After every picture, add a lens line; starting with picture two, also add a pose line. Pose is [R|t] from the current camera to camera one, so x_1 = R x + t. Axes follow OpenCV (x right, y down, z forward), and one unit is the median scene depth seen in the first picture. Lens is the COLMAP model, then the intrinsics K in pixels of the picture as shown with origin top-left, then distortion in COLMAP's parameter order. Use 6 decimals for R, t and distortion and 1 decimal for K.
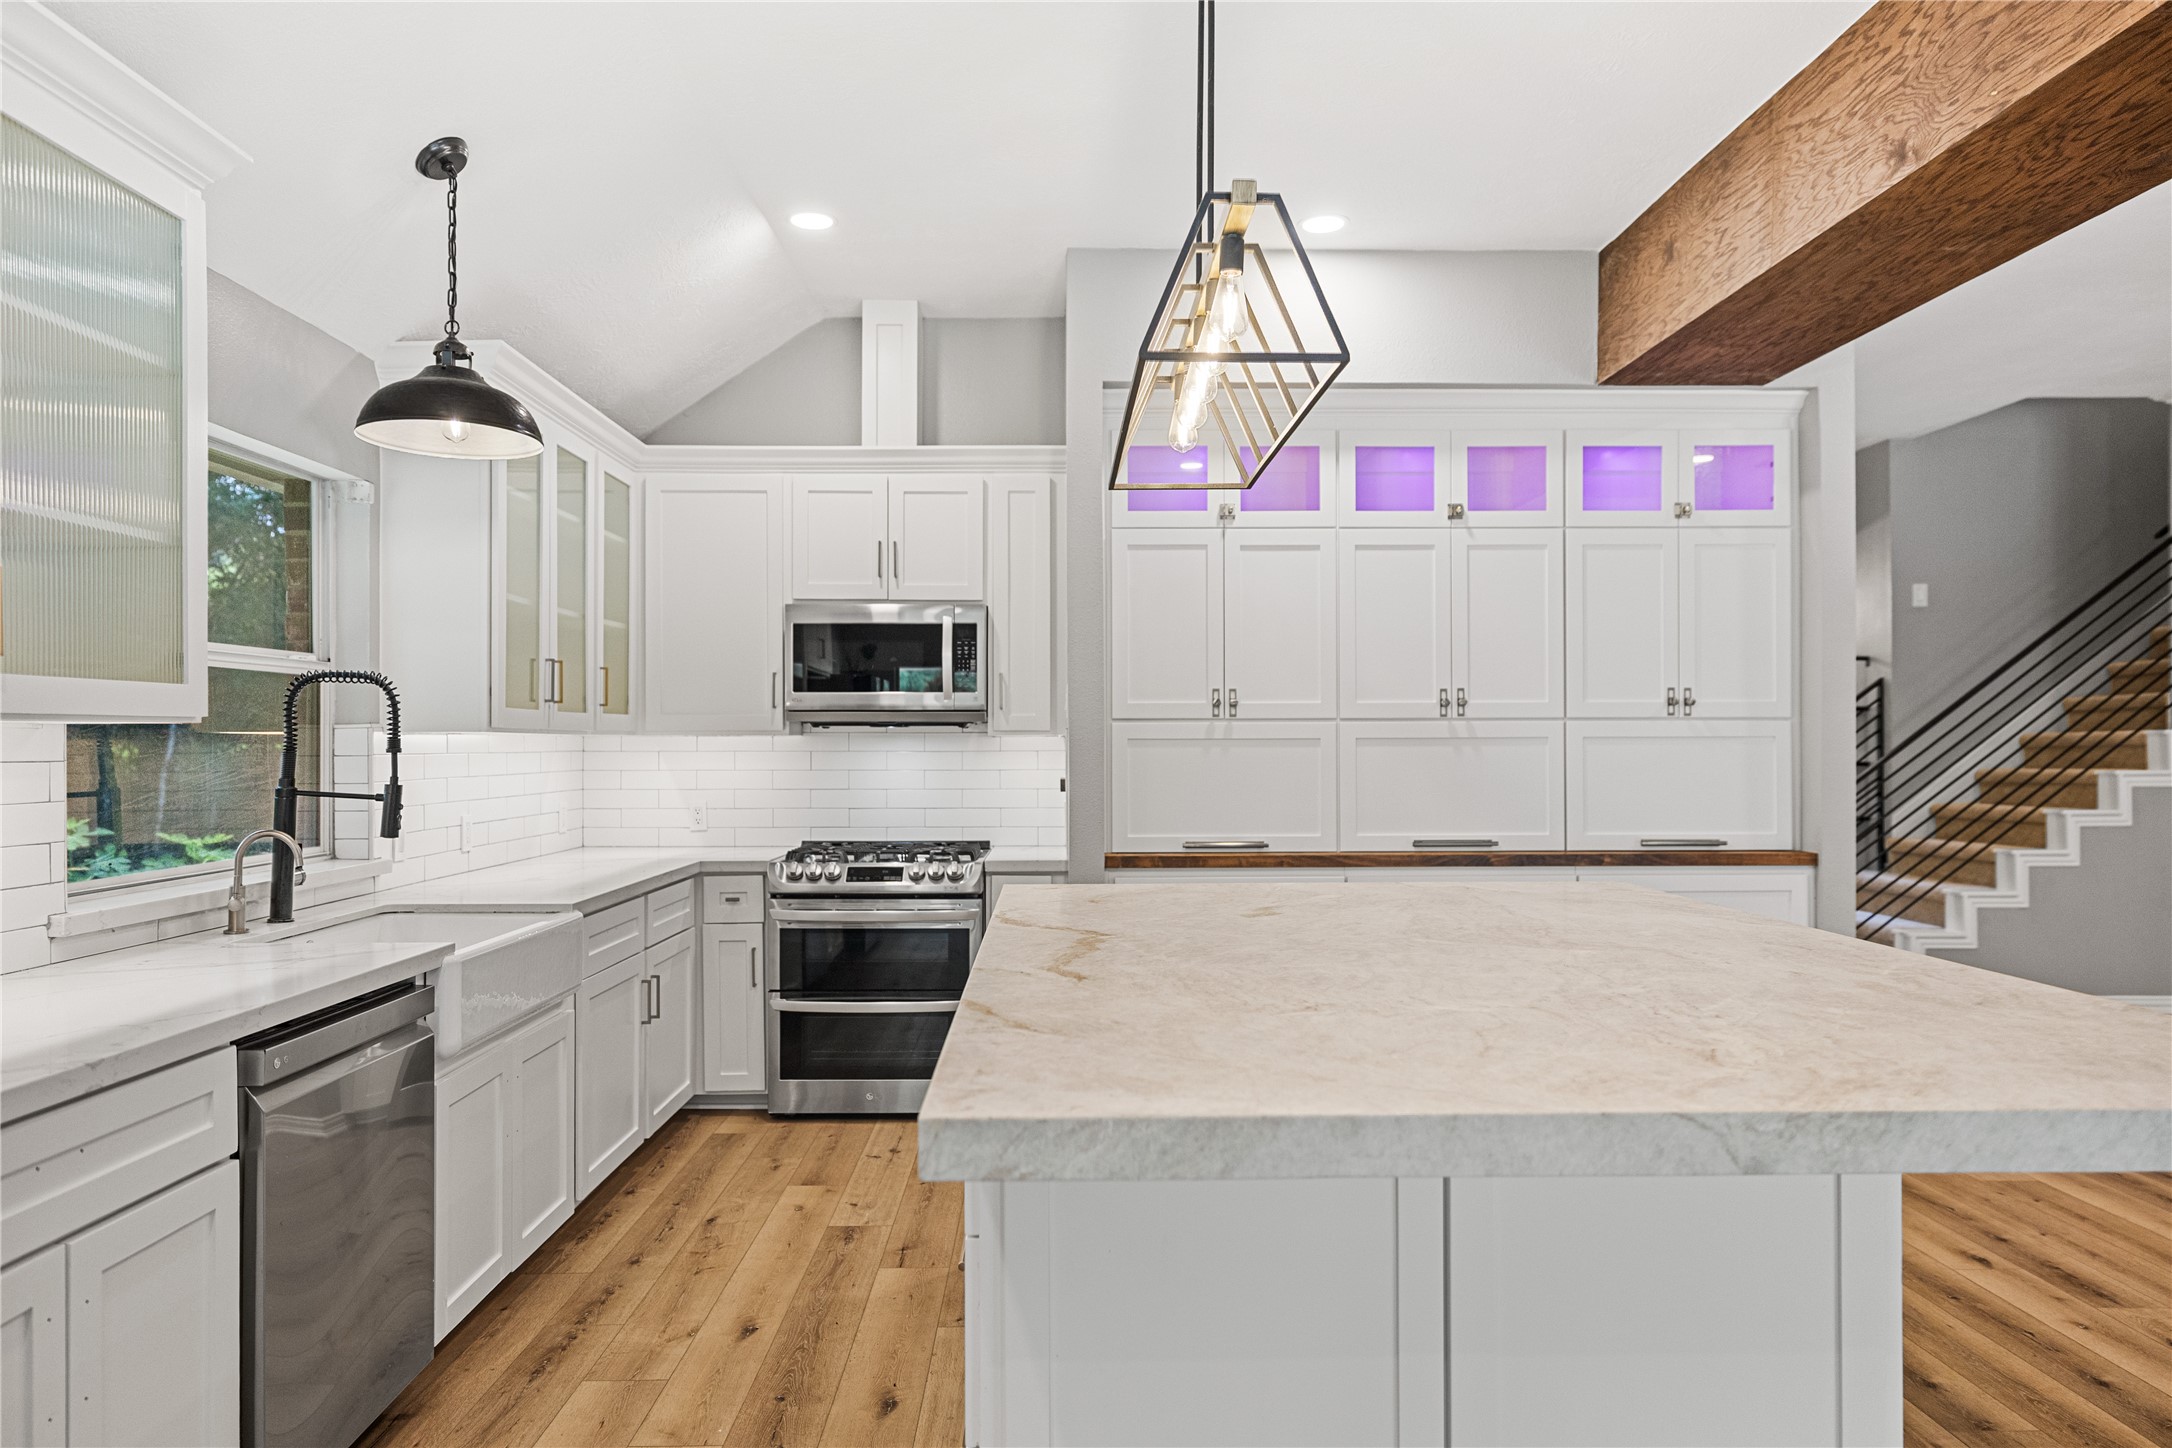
lens RADIAL K [[1373.0, 0, 1074.6], [0, 1373.0, 728.3], [0, 0, 1]] dist [0.001894, 0.000395]
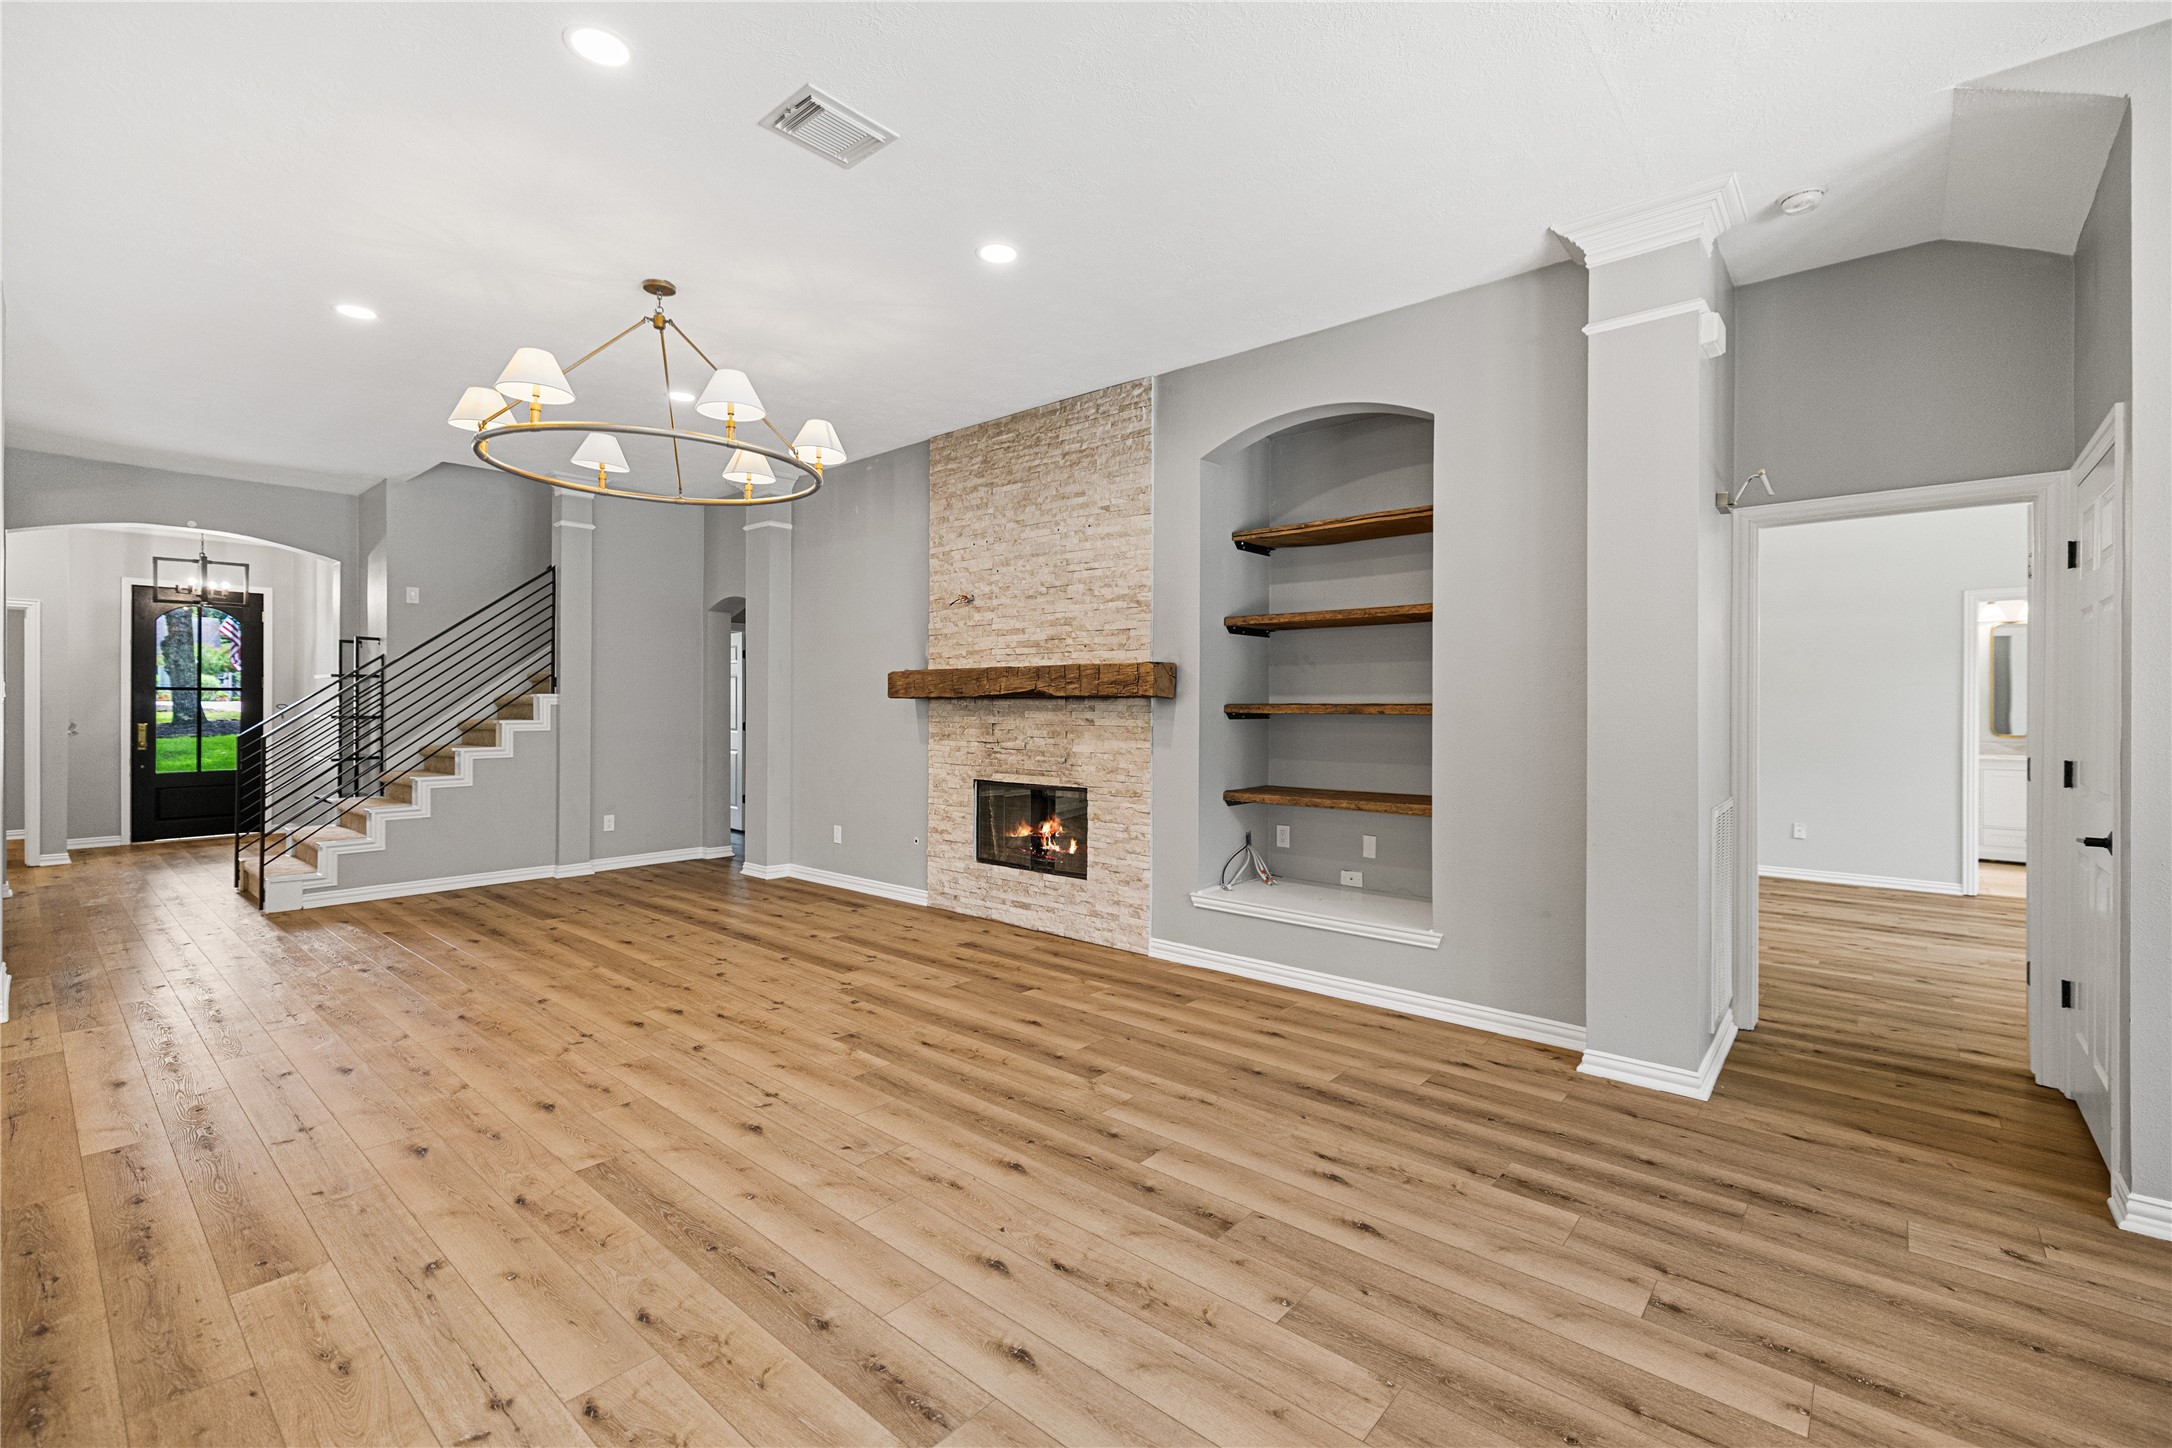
lens RADIAL K [[933.1, 0, 1101.6], [0, 933.1, 705.9], [0, 0, 1]] dist [-0.001808, 0.000420]
pose [[0.660123, 0.003694, 0.751148, 0.582798], [-0.013818, 0.999878, 0.007227, -0.002717], [-0.751030, -0.015150, 0.660094, -0.220426]]
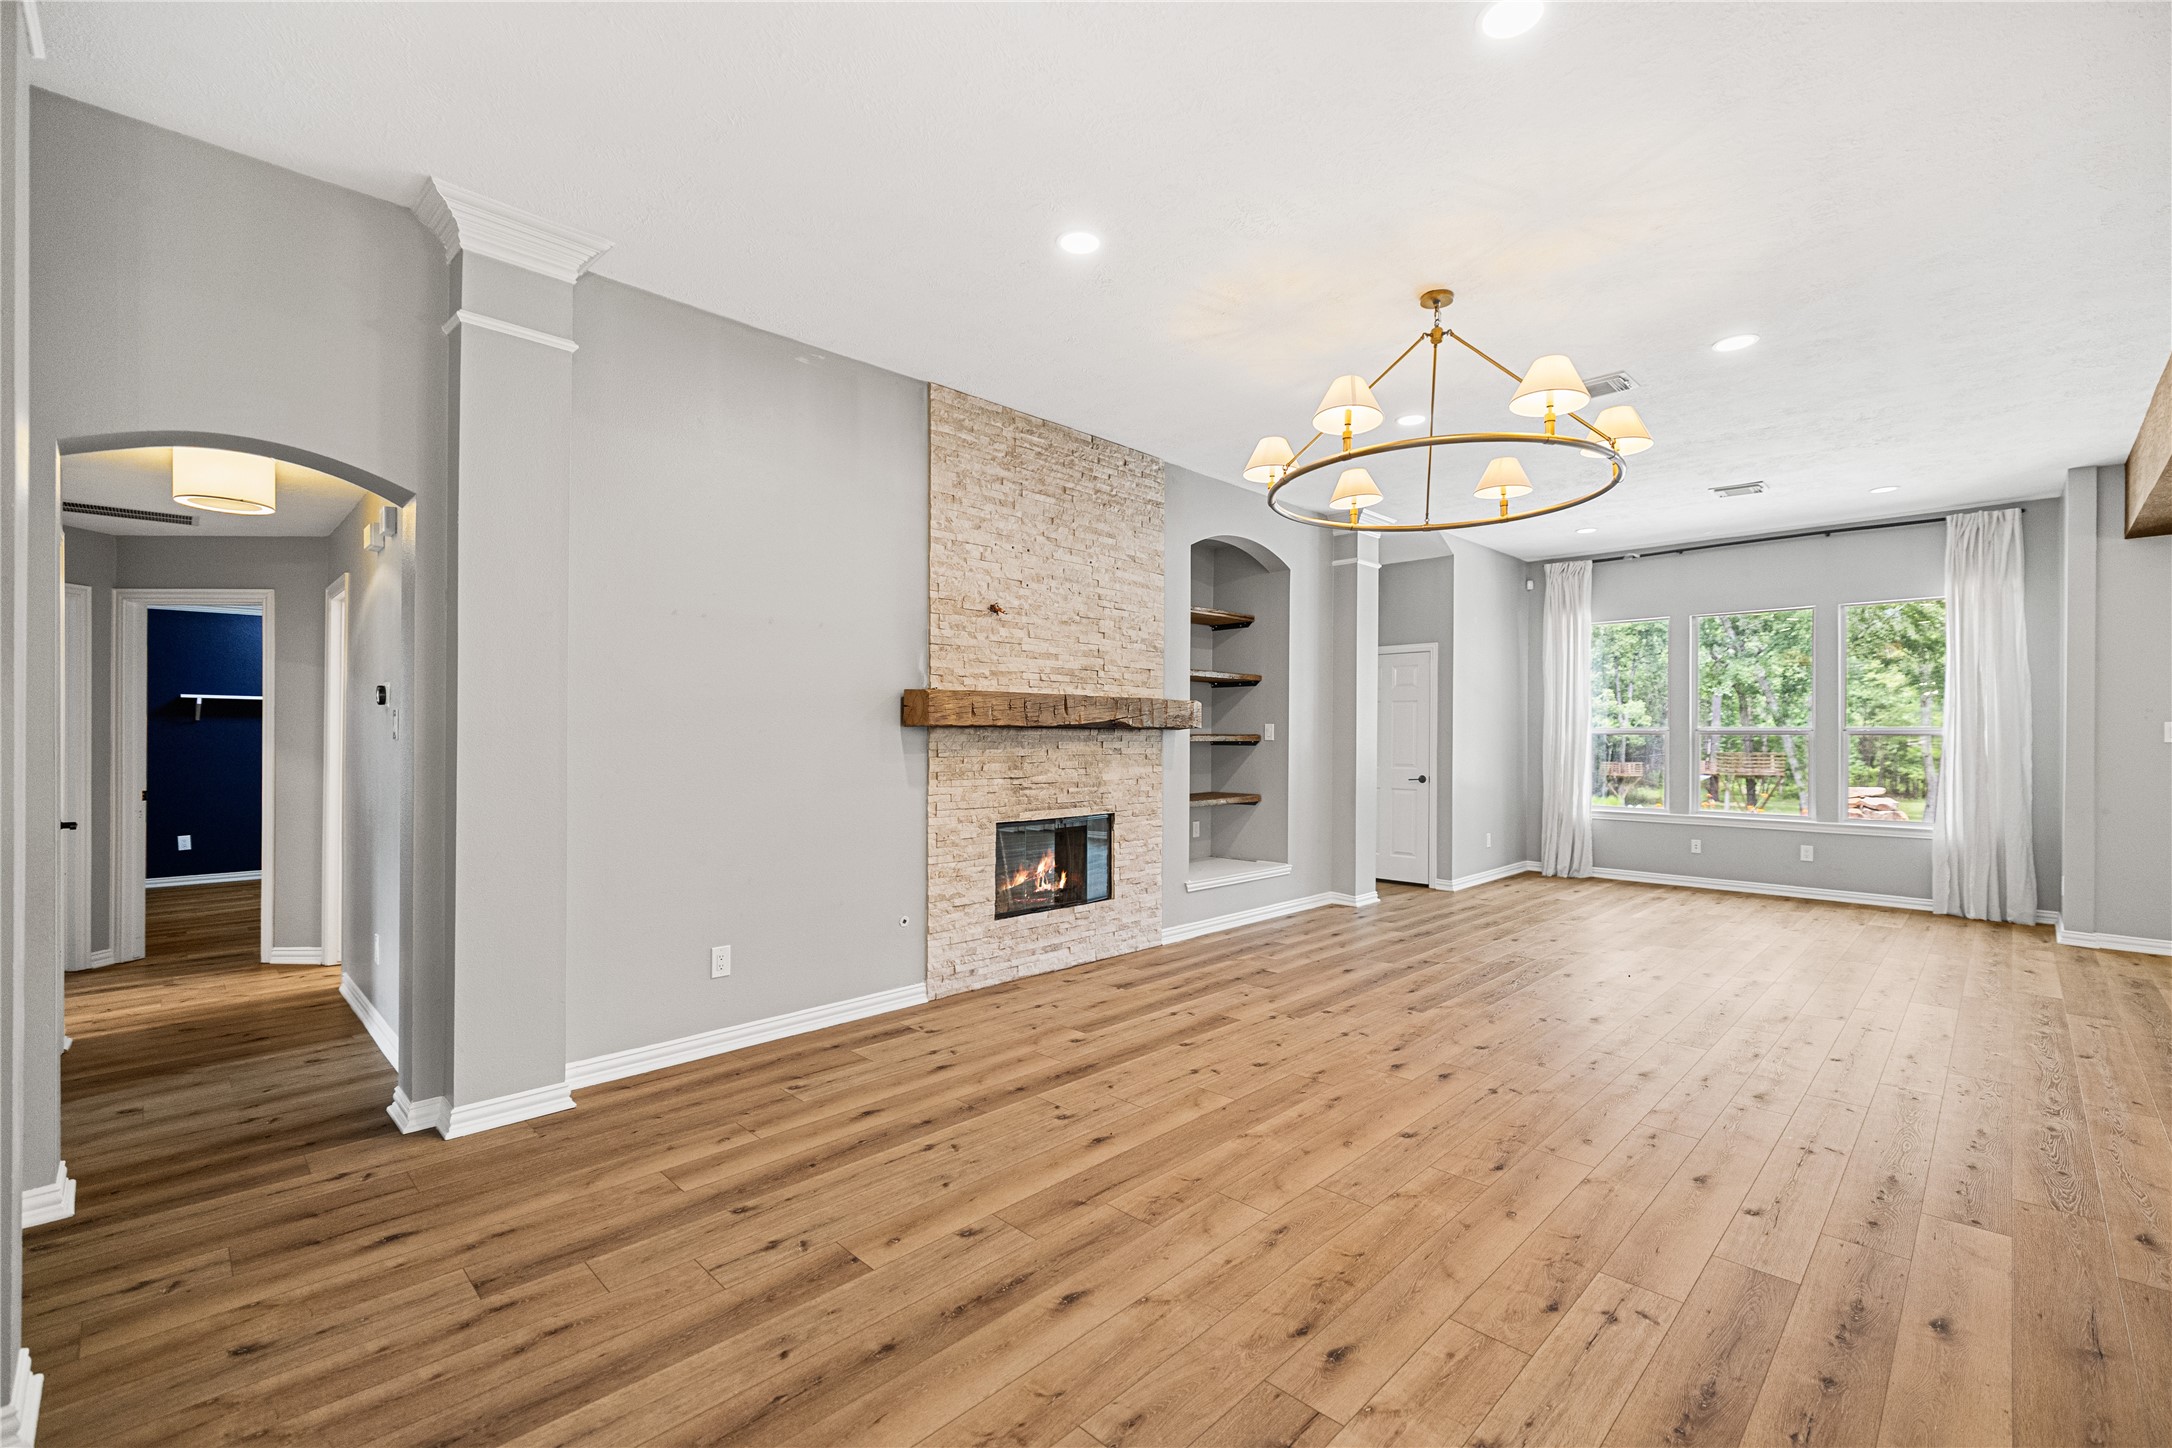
lens RADIAL K [[928.2, 0, 1078.2], [0, 928.2, 736.9], [0, 0, 1]] dist [0.002254, -0.000075]
pose [[-0.695026, -0.000426, 0.718985, 0.588025], [-0.010167, 0.999906, -0.009235, 0.016961], [-0.718913, -0.013728, -0.694964, 1.307746]]
